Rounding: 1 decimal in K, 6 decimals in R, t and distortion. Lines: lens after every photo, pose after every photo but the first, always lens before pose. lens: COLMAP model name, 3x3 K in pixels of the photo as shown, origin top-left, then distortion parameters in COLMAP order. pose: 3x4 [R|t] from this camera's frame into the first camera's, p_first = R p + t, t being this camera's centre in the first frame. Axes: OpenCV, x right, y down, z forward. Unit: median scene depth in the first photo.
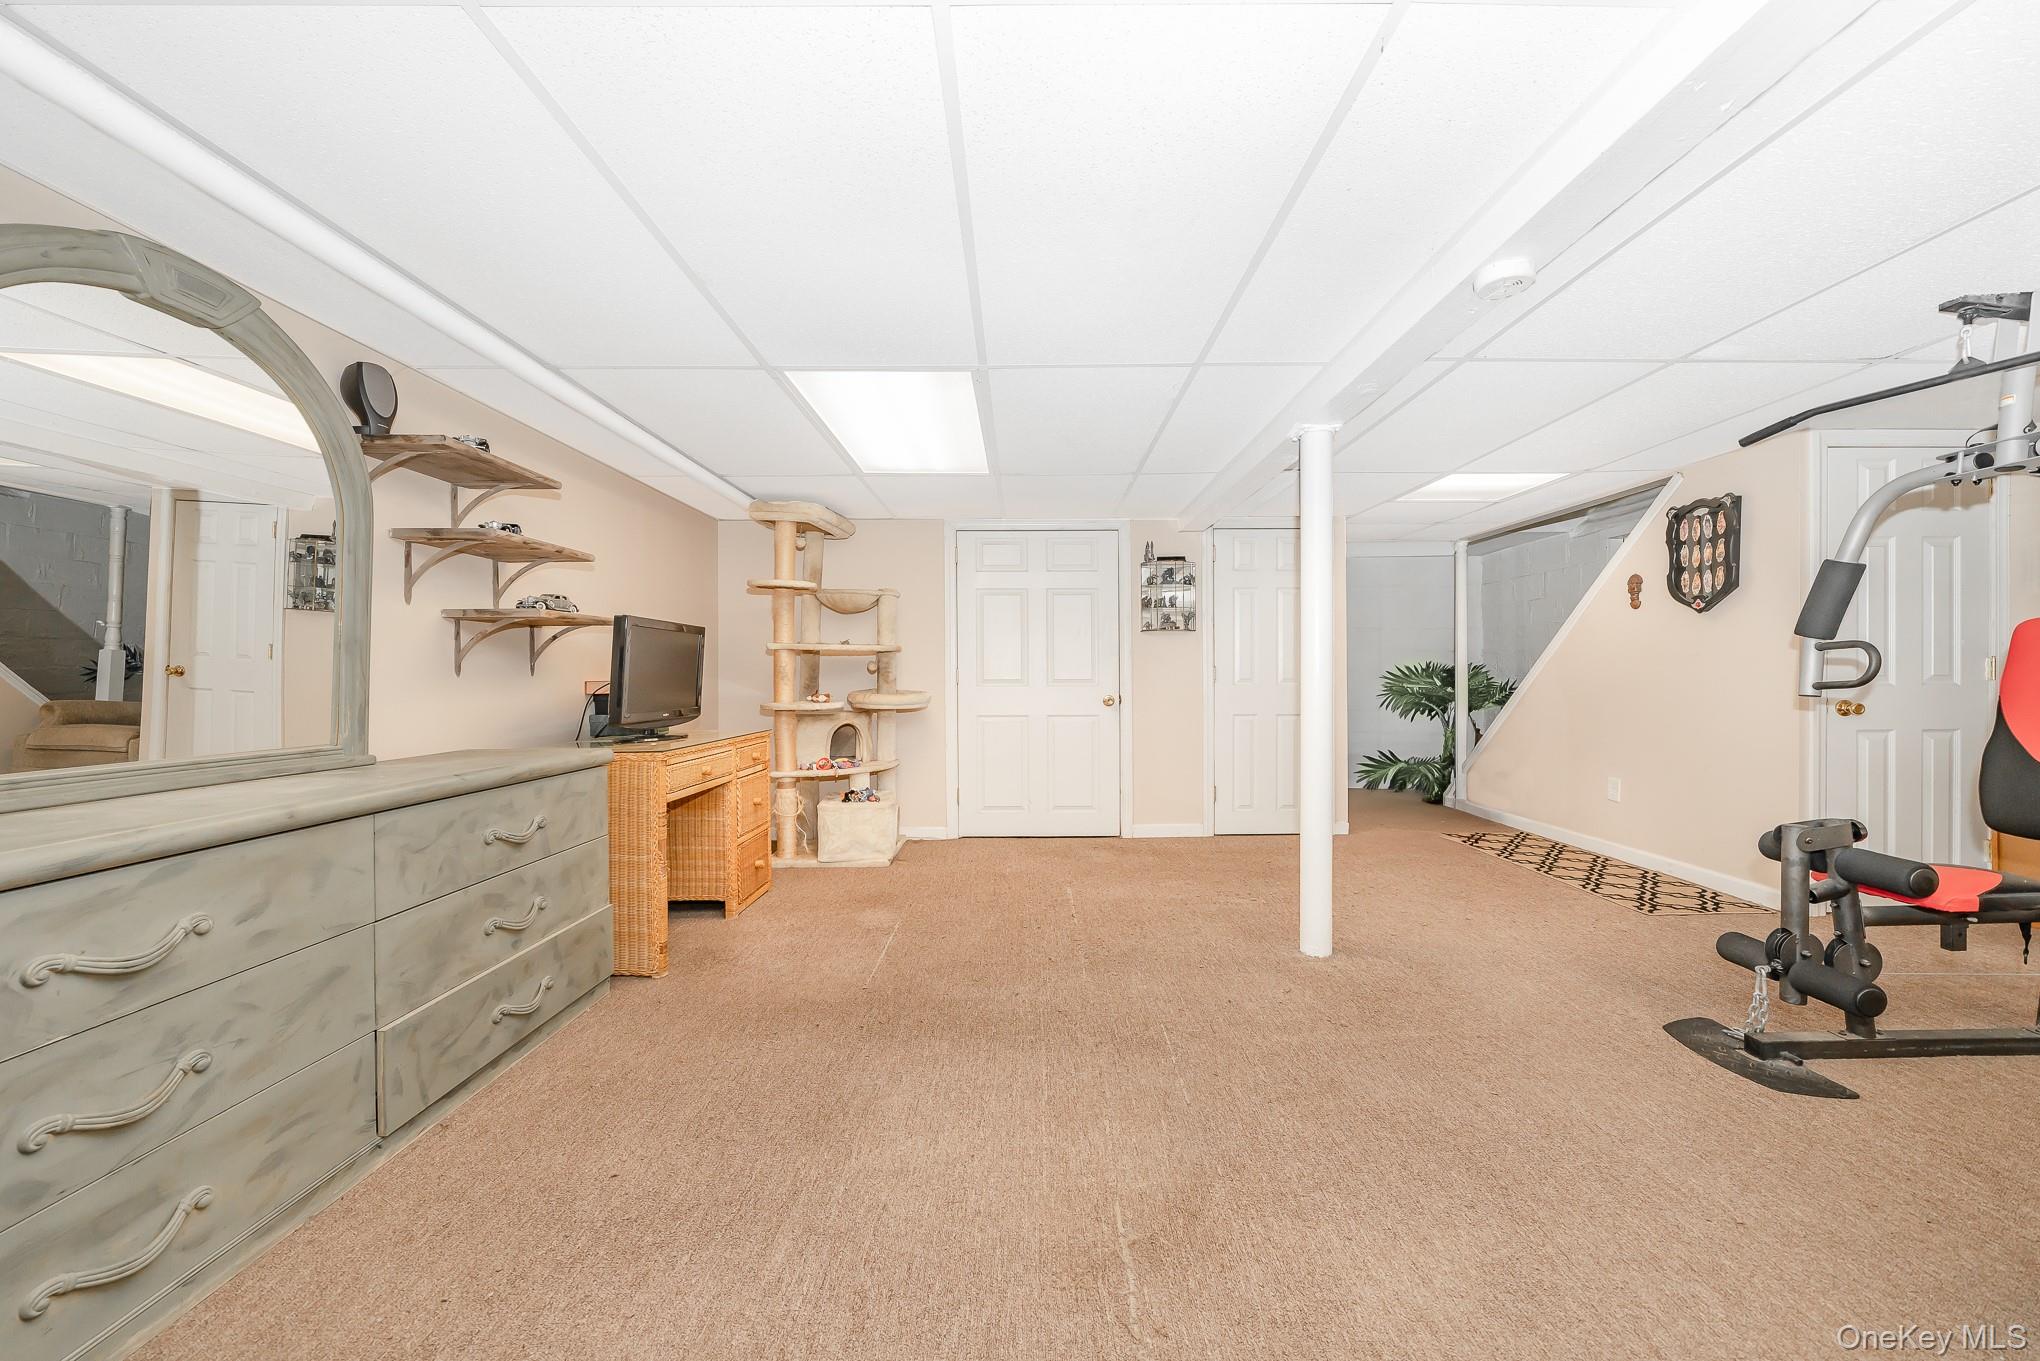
lens RADIAL K [[742.1, 0, 1031.7], [0, 742.1, 669.9], [0, 0, 1]] dist [-0.003183, -0.000533]
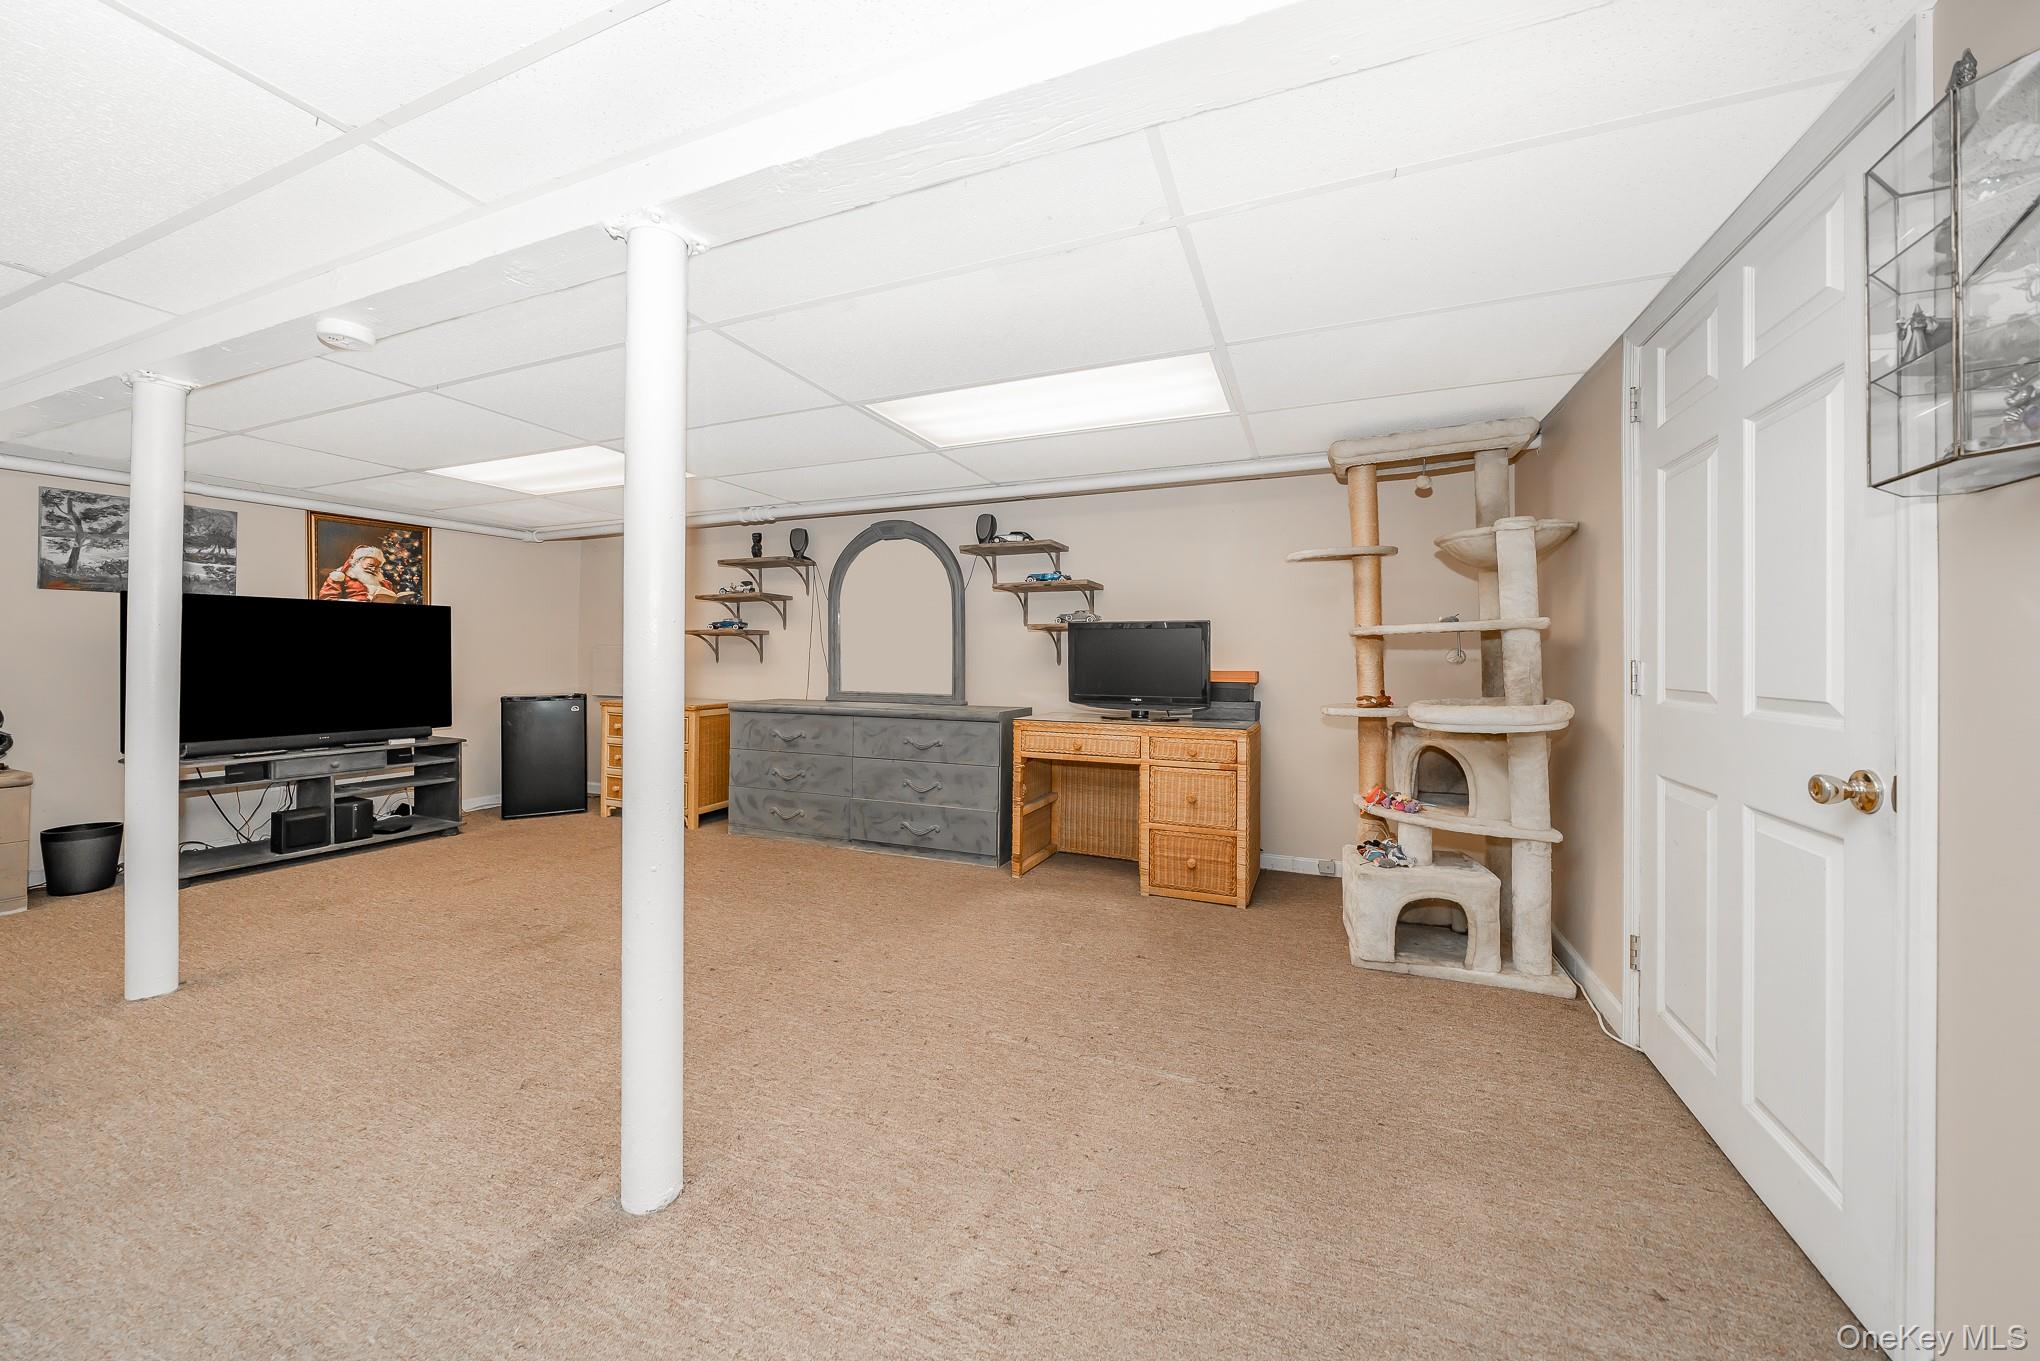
lens RADIAL K [[742.1, 0, 1027.6], [0, 742.1, 659.9], [0, 0, 1]] dist [-0.003183, -0.000533]
pose [[-0.374187, 0.002053, -0.927351, 1.172862], [0.001764, 0.999997, 0.001502, -0.008573], [0.927351, -0.001074, -0.374190, 2.247137]]
